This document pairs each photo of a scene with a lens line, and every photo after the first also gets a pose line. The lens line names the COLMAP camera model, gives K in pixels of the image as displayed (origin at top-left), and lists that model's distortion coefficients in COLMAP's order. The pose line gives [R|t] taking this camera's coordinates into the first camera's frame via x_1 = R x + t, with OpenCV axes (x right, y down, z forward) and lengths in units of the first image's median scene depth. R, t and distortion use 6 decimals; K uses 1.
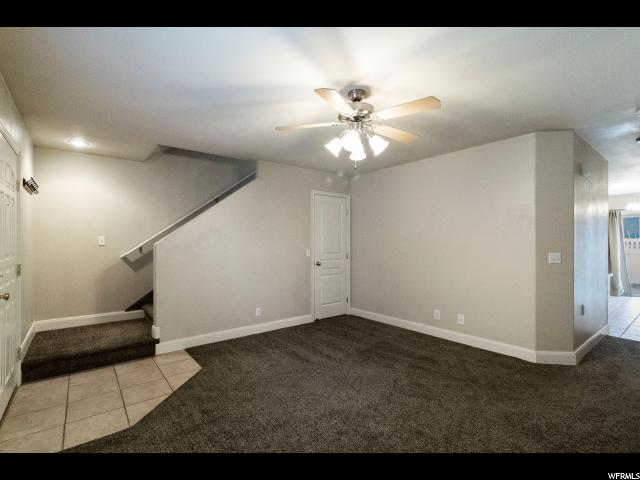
lens RADIAL K [[296.9, 0, 321.1], [0, 296.9, 245.3], [0, 0, 1]] dist [0.002782, 0.000455]
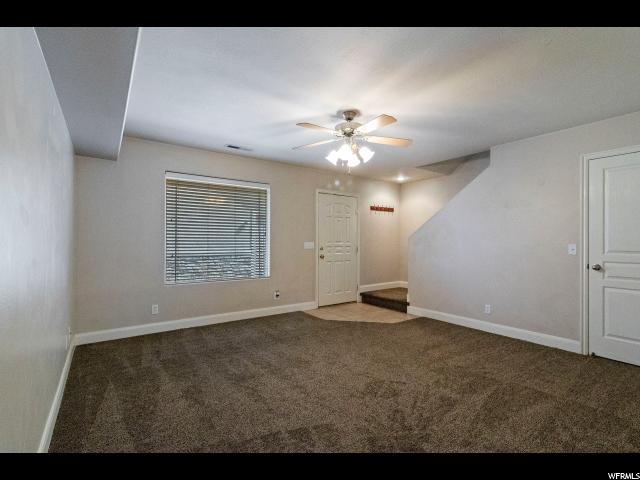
lens RADIAL K [[296.9, 0, 321.1], [0, 296.9, 245.3], [0, 0, 1]] dist [0.002782, 0.000455]
pose [[-0.038661, 0.012735, -0.999171, 0.989689], [-0.012067, 0.999840, 0.013210, 0.019945], [0.999180, 0.012568, -0.038501, 0.667379]]
